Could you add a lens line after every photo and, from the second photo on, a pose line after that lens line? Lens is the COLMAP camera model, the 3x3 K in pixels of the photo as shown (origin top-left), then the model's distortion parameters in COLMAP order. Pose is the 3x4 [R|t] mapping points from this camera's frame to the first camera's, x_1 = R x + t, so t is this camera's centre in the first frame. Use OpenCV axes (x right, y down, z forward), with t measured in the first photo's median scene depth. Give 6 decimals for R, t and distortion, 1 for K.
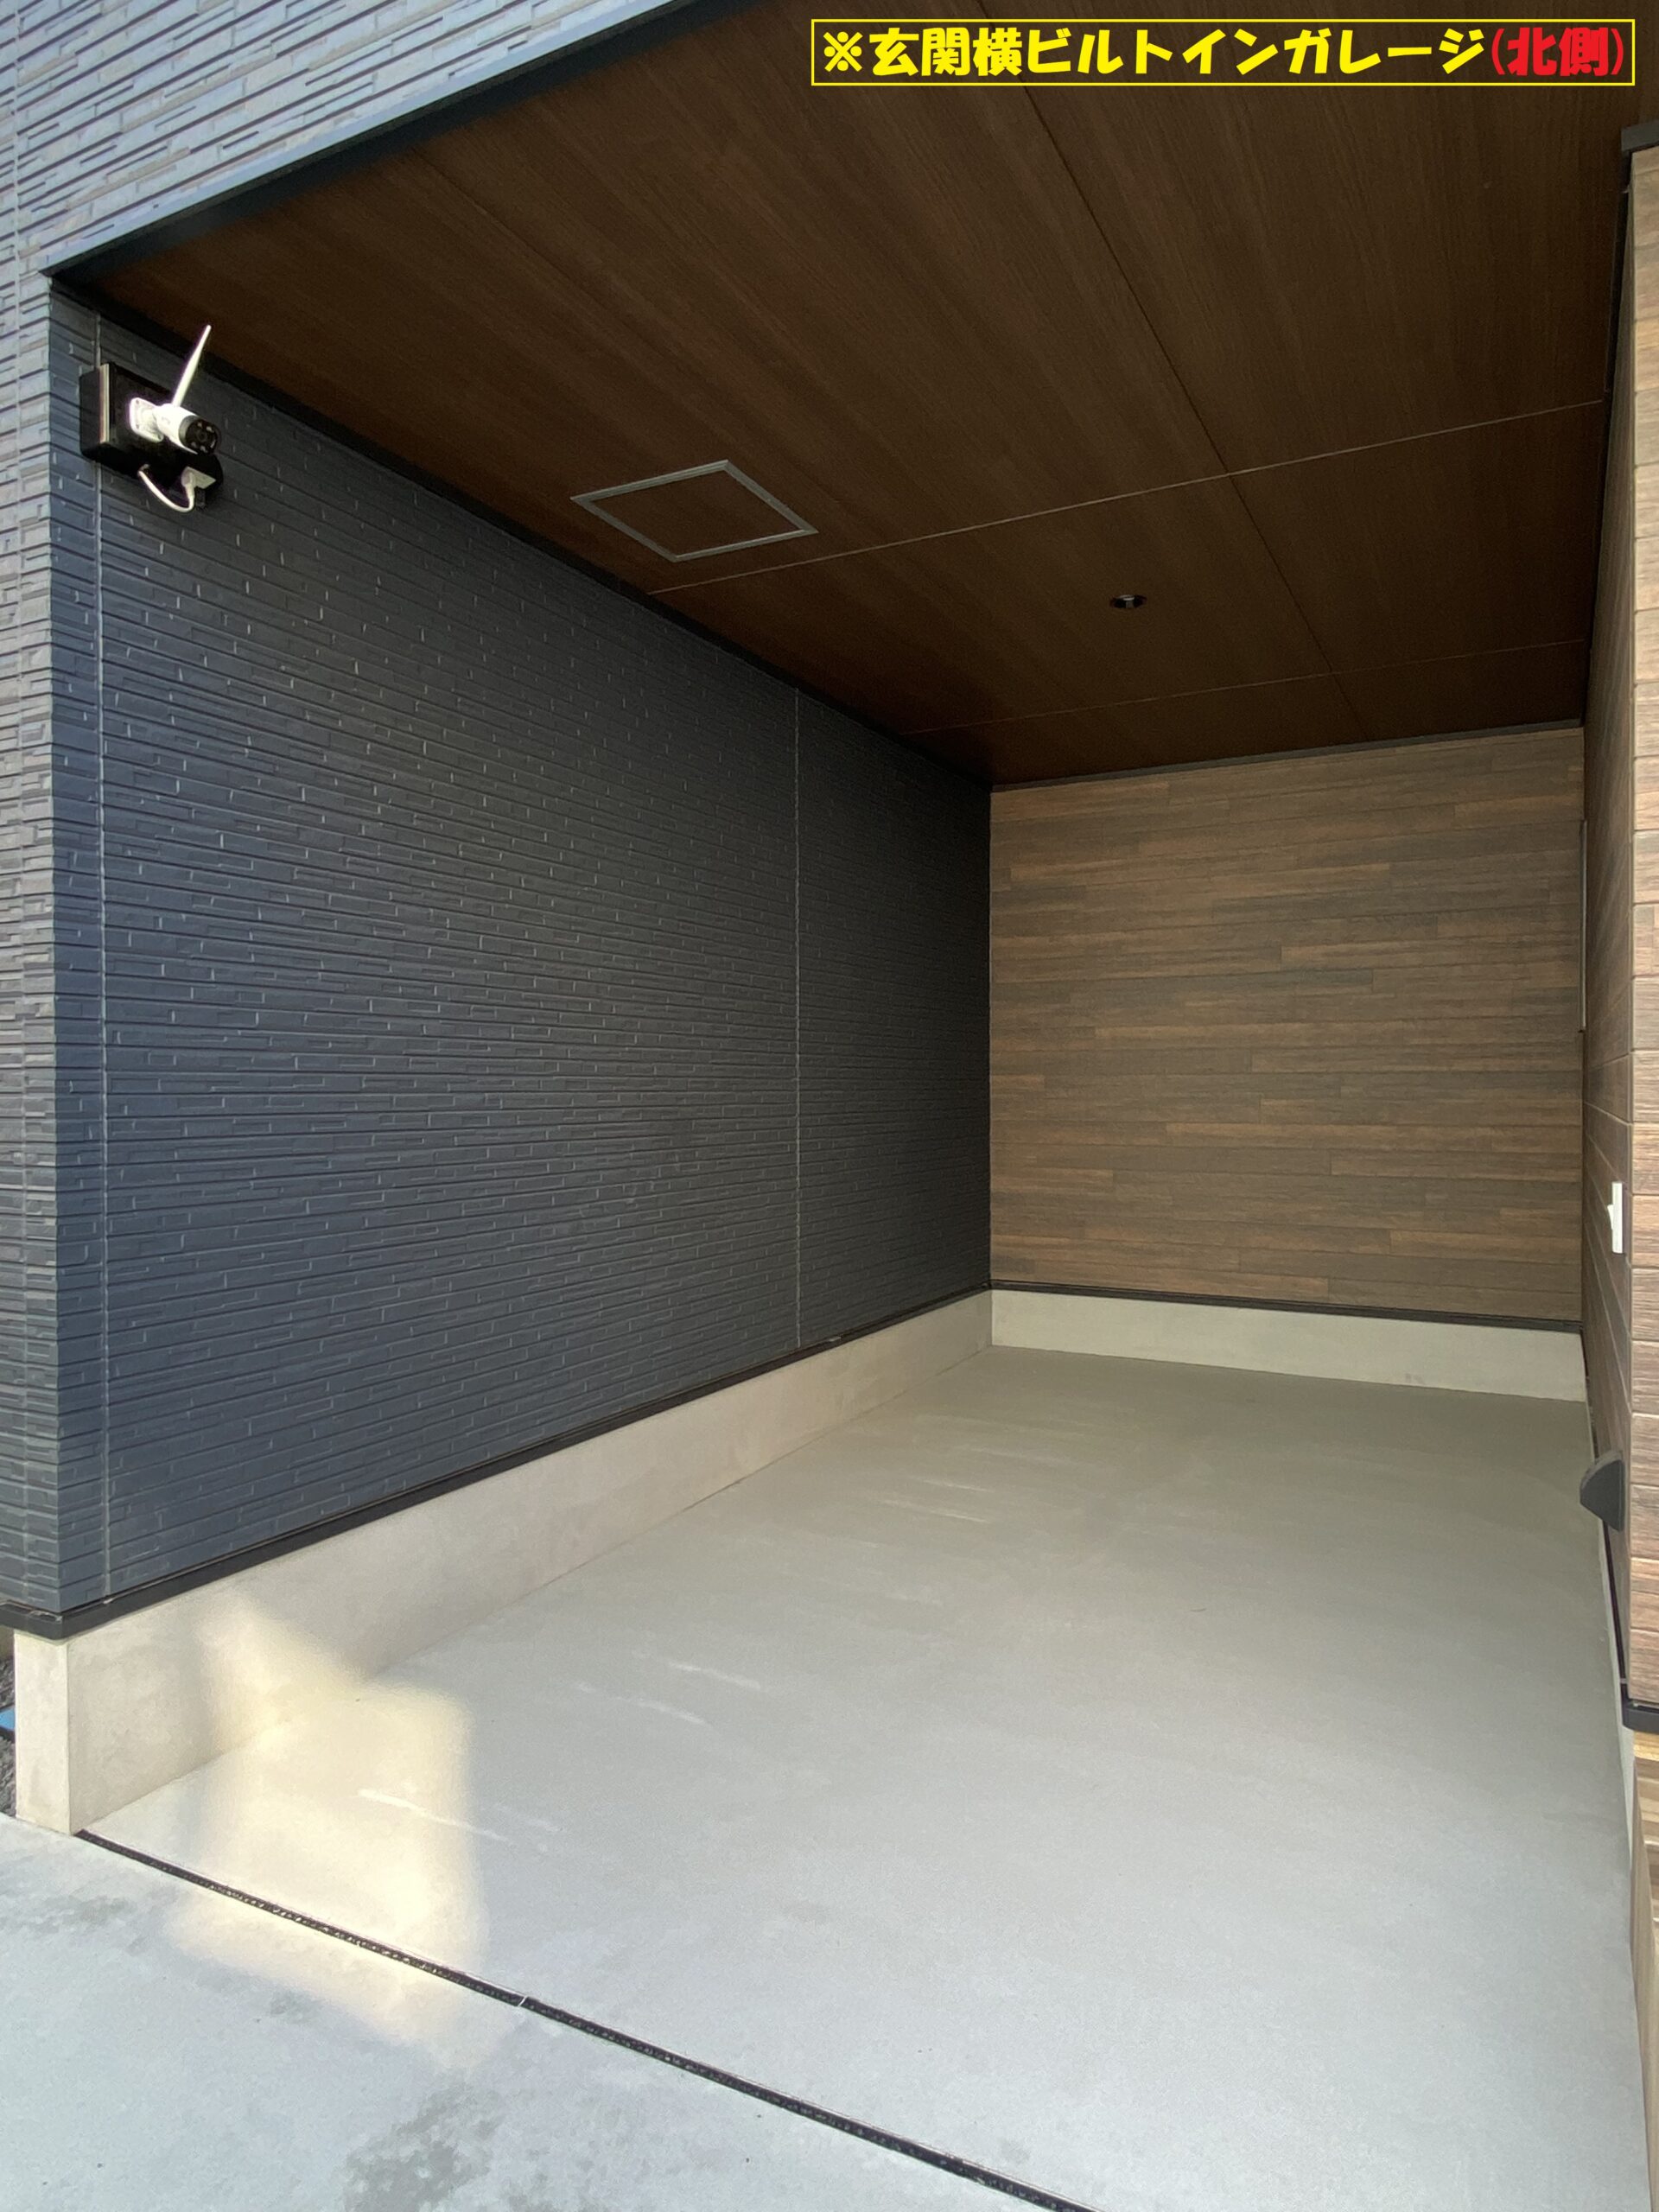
lens RADIAL K [[1354.8, 0, 839.6], [0, 1354.8, 1108.6], [0, 0, 1]] dist [0.003654, -0.000630]
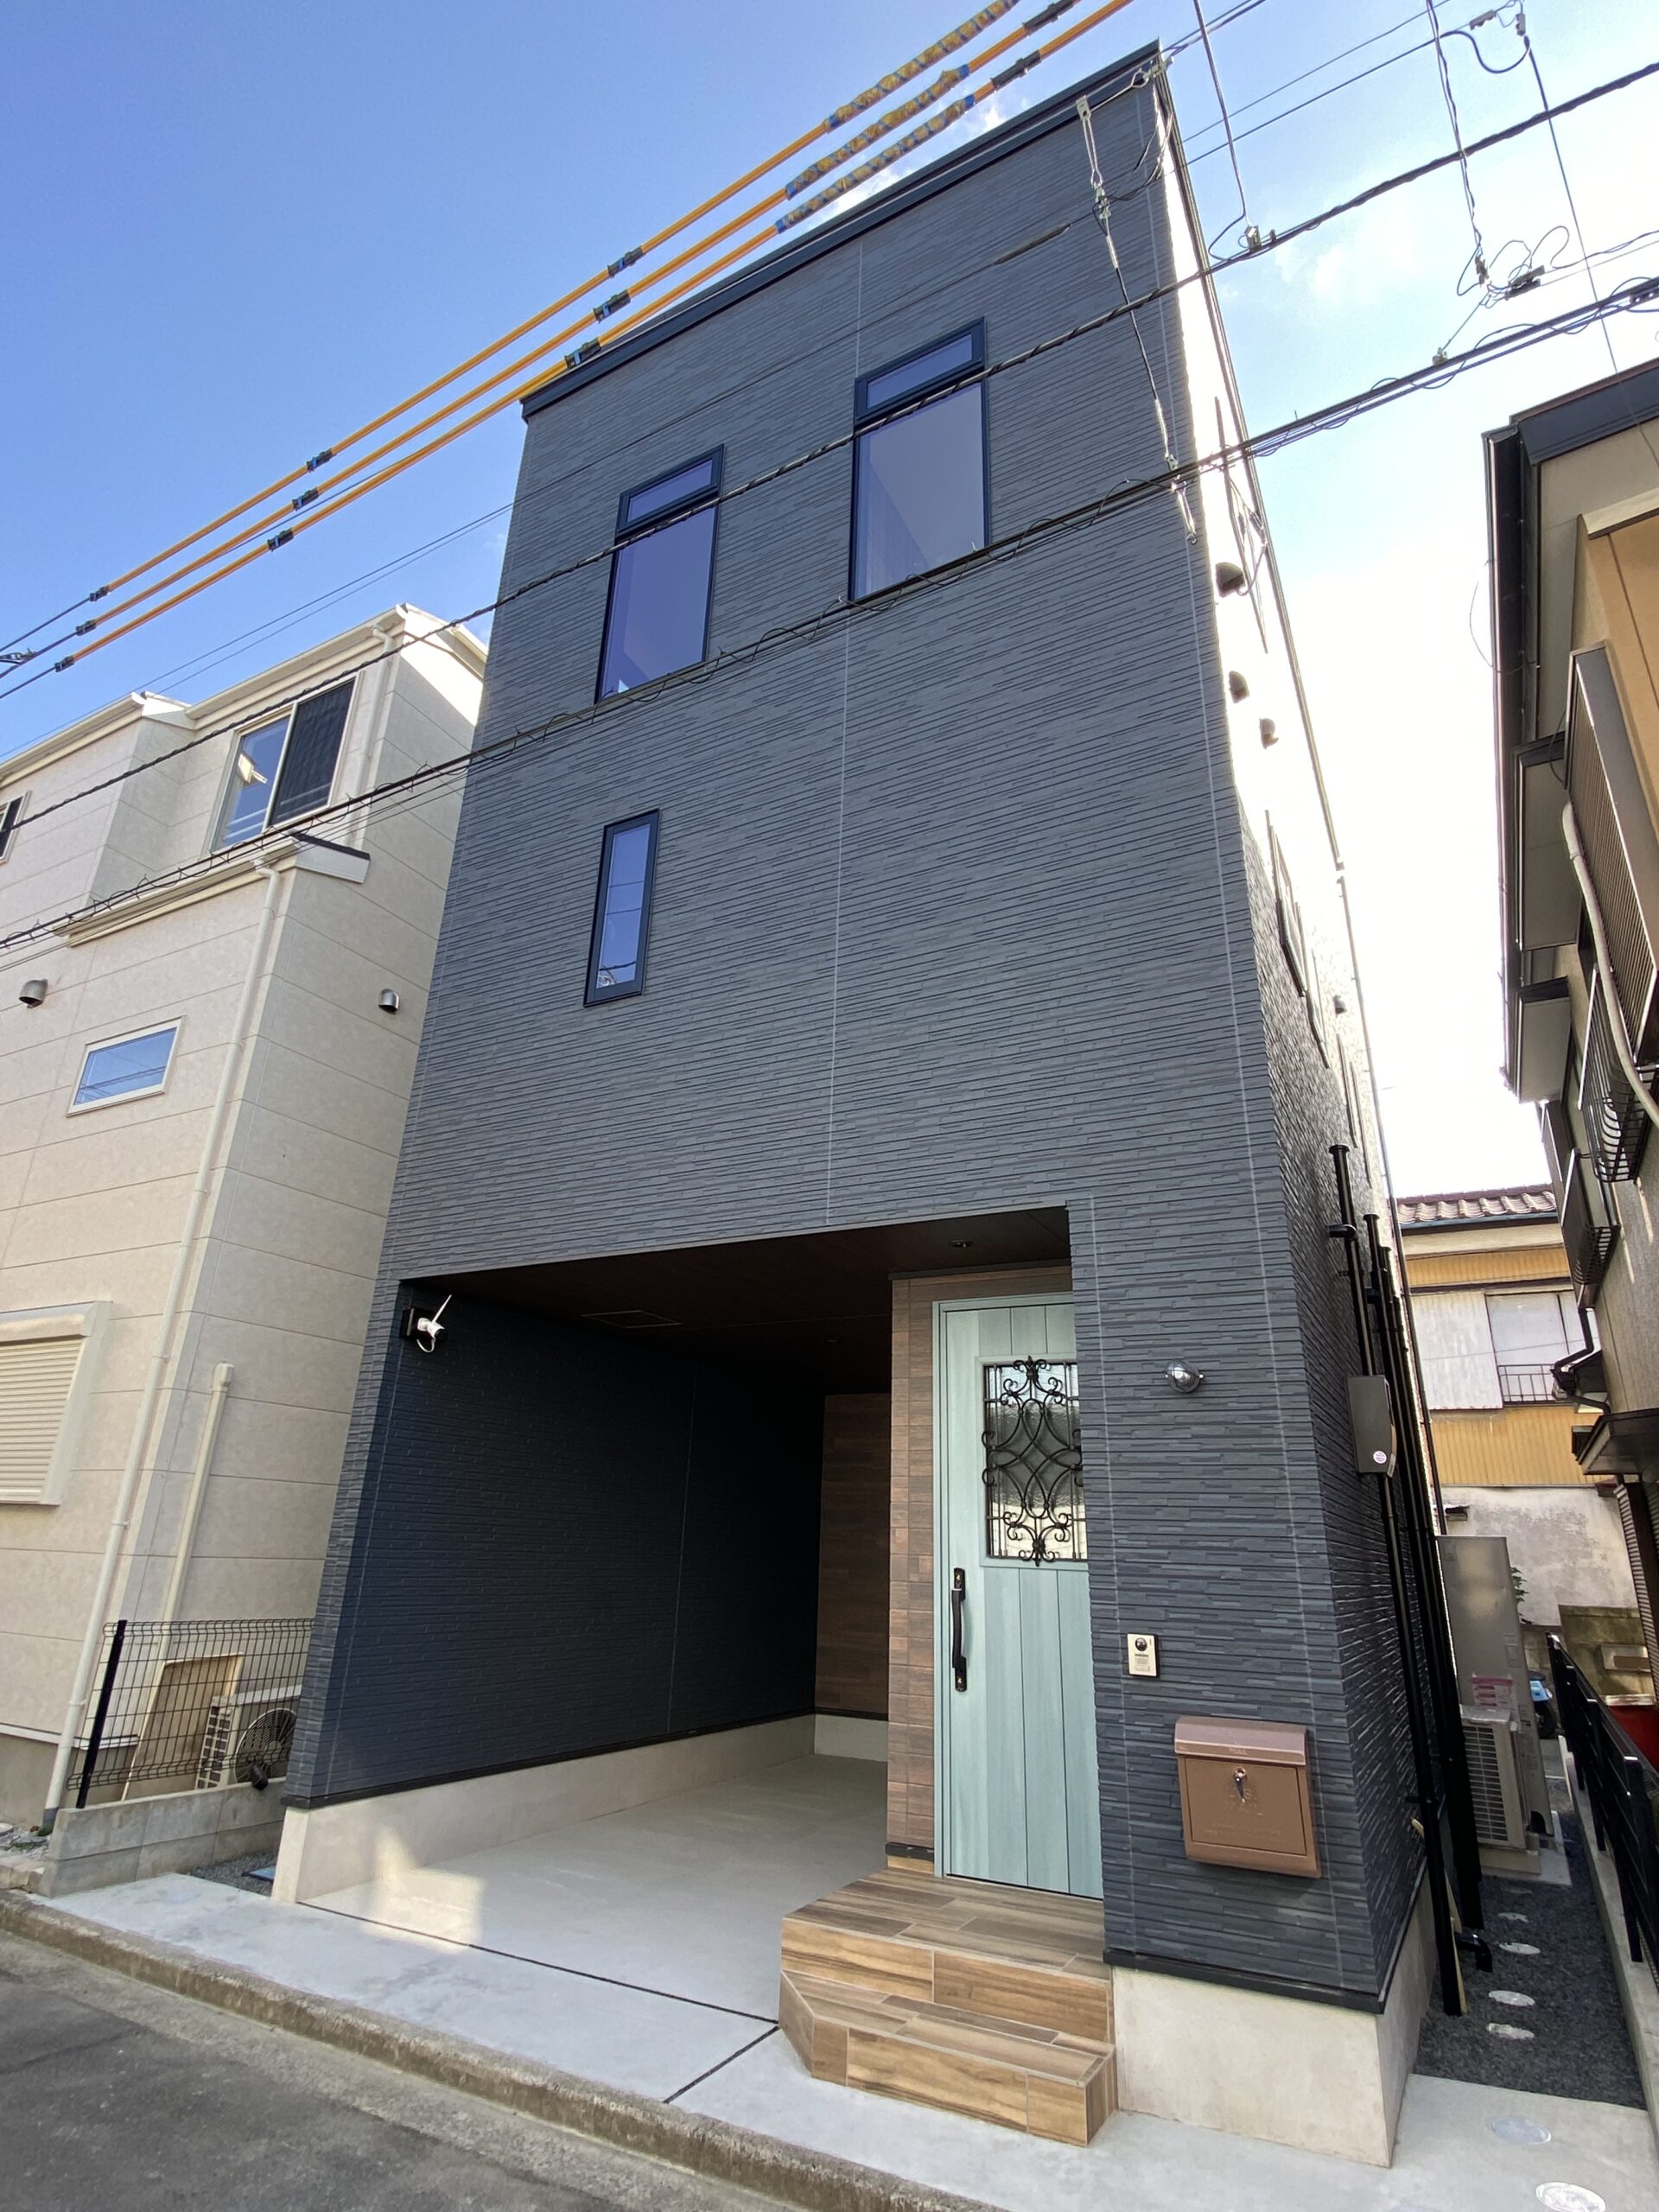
lens RADIAL K [[1130.3, 0, 838.9], [0, 1130.3, 1096.8], [0, 0, 1]] dist [0.007461, 0.000275]
pose [[0.999517, 0.023384, -0.020453, 0.416739], [-0.029541, 0.919188, -0.392710, -0.031685], [0.009617, 0.393125, 0.919435, -1.411718]]
